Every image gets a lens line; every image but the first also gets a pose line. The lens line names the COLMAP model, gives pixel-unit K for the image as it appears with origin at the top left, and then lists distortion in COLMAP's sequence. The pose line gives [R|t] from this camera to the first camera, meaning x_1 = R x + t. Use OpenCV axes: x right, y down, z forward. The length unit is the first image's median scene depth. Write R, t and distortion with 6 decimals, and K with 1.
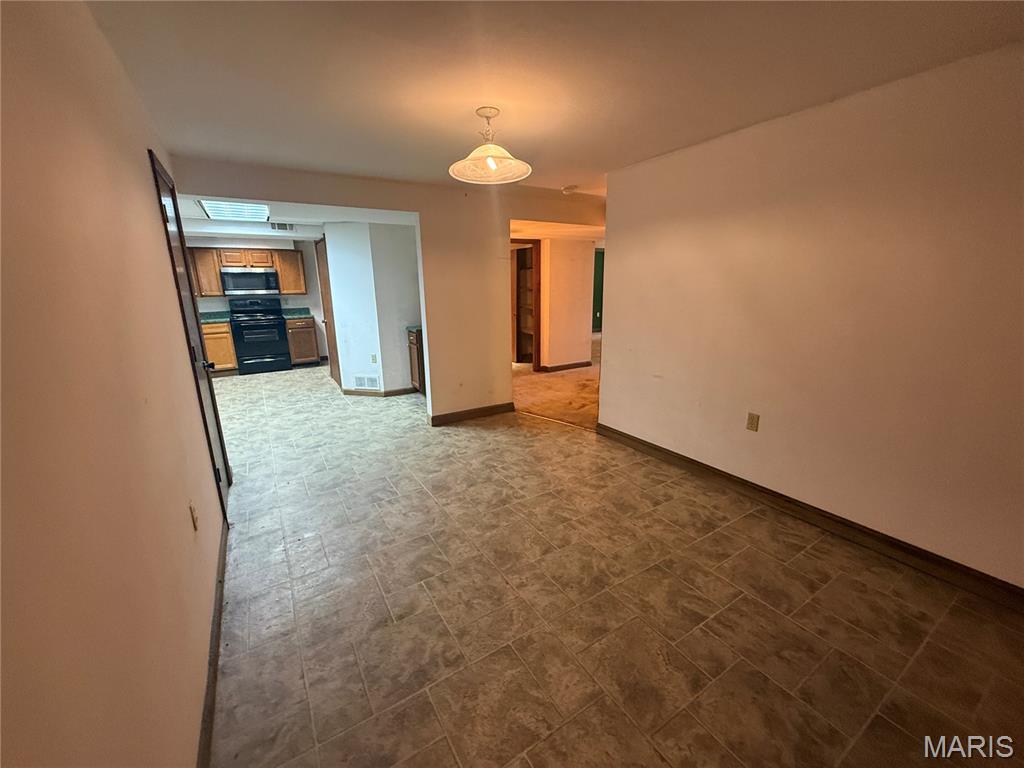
lens RADIAL K [[407.3, 0, 506.2], [0, 407.3, 383.0], [0, 0, 1]] dist [0.001814, 0.000091]
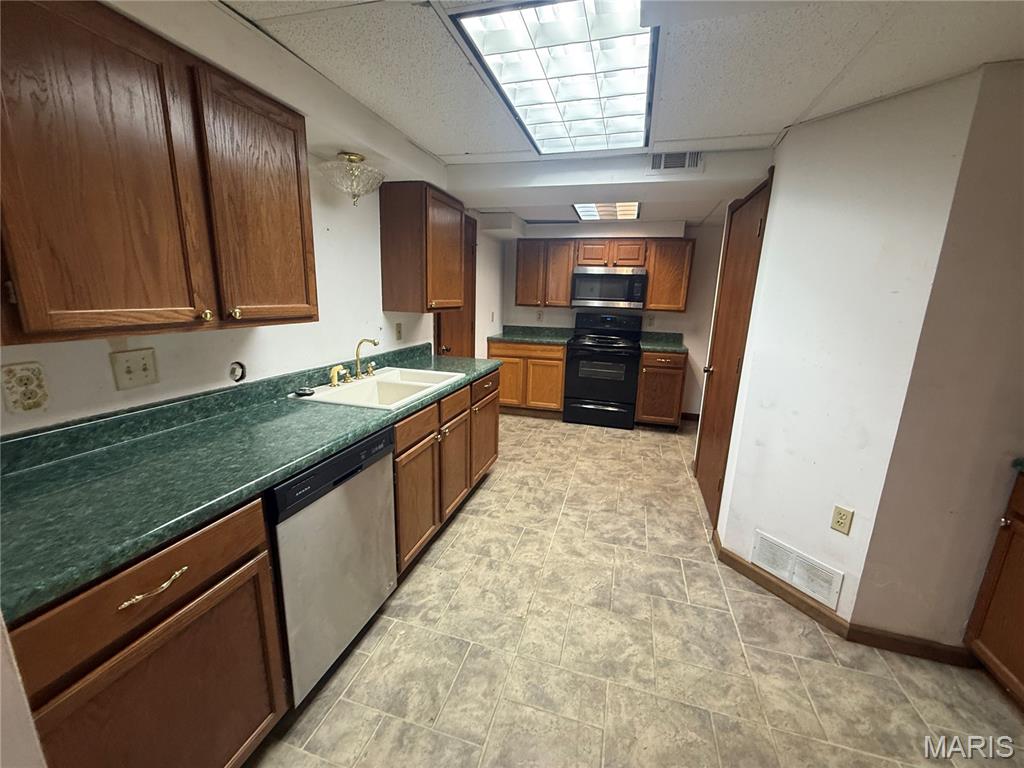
lens RADIAL K [[407.3, 0, 510.9], [0, 407.3, 381.9], [0, 0, 1]] dist [0.001814, 0.000091]
pose [[0.671654, 0.191967, -0.715563, -0.230070], [-0.219578, 0.974032, 0.055203, -0.102423], [0.707578, 0.120045, 0.696364, 0.446214]]
